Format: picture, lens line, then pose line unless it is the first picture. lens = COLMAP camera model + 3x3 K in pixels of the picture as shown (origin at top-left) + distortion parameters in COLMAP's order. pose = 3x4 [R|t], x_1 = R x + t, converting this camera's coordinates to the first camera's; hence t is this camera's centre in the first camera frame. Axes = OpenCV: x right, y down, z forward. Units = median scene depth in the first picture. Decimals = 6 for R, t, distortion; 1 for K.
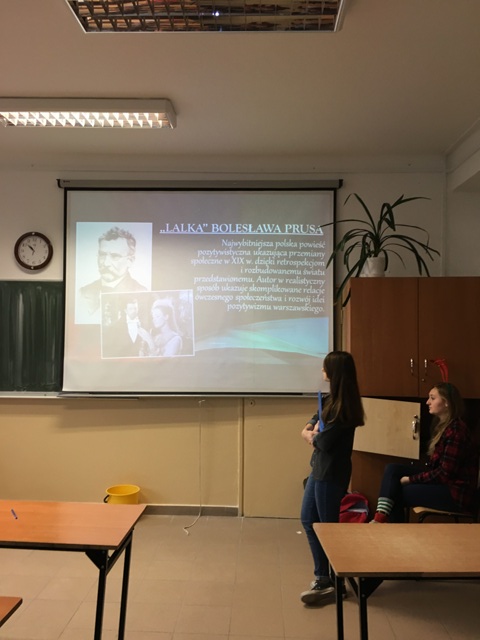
lens RADIAL K [[543.6, 0, 240.1], [0, 543.6, 321.1], [0, 0, 1]] dist [0.054905, -0.070294]
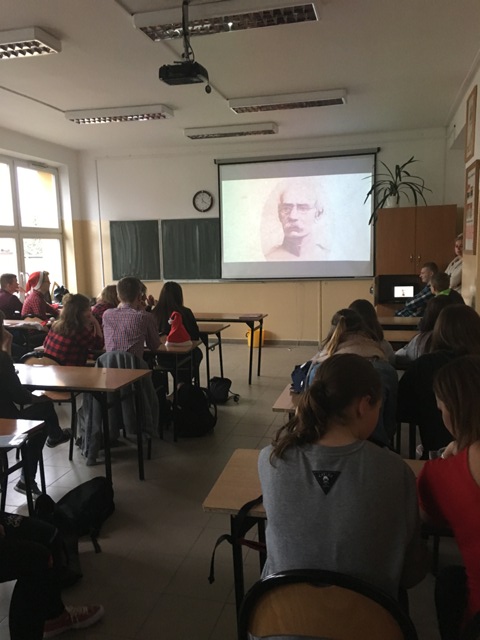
lens RADIAL K [[543.6, 0, 238.7], [0, 543.6, 320.0], [0, 0, 1]] dist [0.054905, -0.070294]
pose [[0.975033, -0.004988, -0.222002, 0.134660], [0.037482, 0.989099, 0.142399, 0.007373], [0.218872, -0.147165, 0.964592, -0.768019]]
